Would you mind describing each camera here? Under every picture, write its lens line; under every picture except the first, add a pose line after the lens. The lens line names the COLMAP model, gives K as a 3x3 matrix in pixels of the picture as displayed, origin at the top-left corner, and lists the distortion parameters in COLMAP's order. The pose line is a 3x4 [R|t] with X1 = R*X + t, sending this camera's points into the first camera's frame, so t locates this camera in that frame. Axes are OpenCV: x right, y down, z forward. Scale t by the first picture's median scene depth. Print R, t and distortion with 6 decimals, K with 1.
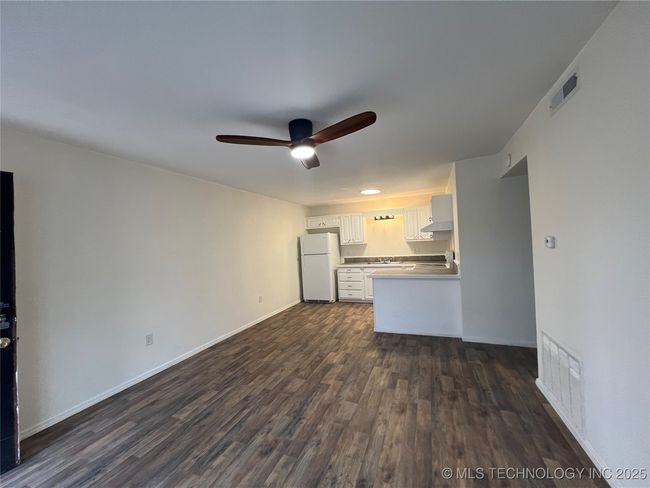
lens RADIAL K [[258.8, 0, 322.9], [0, 258.8, 243.0], [0, 0, 1]] dist [0.000339, 0.000013]
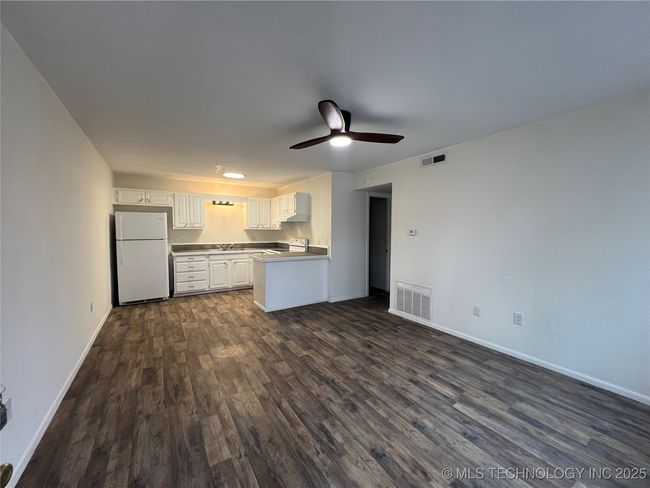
lens RADIAL K [[258.8, 0, 322.9], [0, 258.8, 243.0], [0, 0, 1]] dist [0.000339, 0.000013]
pose [[0.572792, 0.010547, 0.819633, -0.625369], [-0.037942, 0.999187, 0.013658, 0.043284], [-0.818822, -0.038921, 0.572726, 0.253996]]
